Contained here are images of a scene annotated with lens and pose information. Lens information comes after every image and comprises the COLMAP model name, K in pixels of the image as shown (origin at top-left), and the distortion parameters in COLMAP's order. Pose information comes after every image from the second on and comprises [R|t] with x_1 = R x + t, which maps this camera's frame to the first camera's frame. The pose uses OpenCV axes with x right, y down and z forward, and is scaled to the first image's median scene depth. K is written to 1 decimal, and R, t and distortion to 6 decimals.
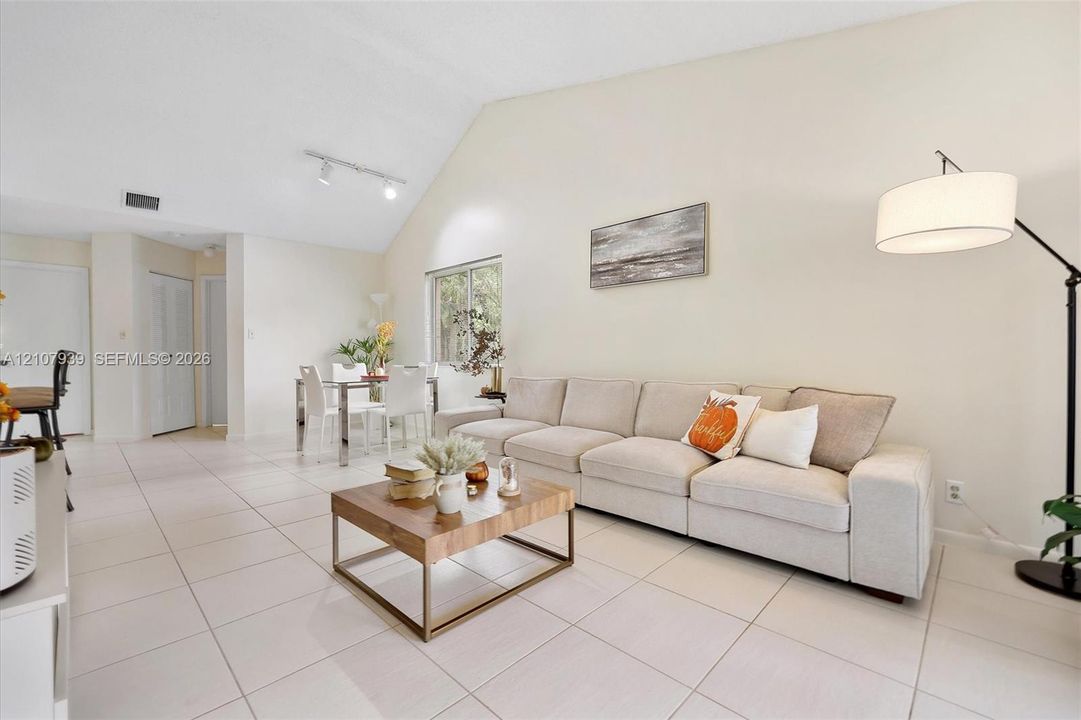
lens RADIAL K [[450.0, 0, 543.2], [0, 450.0, 366.8], [0, 0, 1]] dist [0.000274, 0.000040]
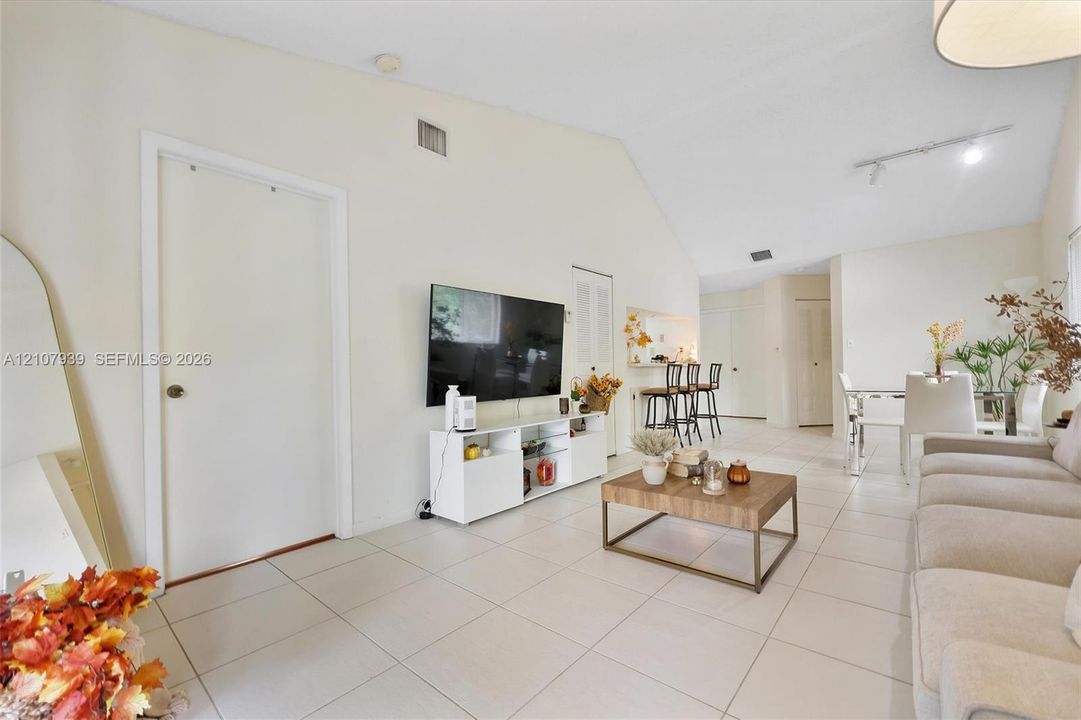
lens RADIAL K [[450.0, 0, 543.2], [0, 450.0, 366.8], [0, 0, 1]] dist [0.000274, 0.000040]
pose [[0.056552, -0.002226, -0.998397, 0.429479], [-0.005969, 0.999979, -0.002568, -0.010983], [0.998382, 0.006104, 0.056538, 0.218251]]
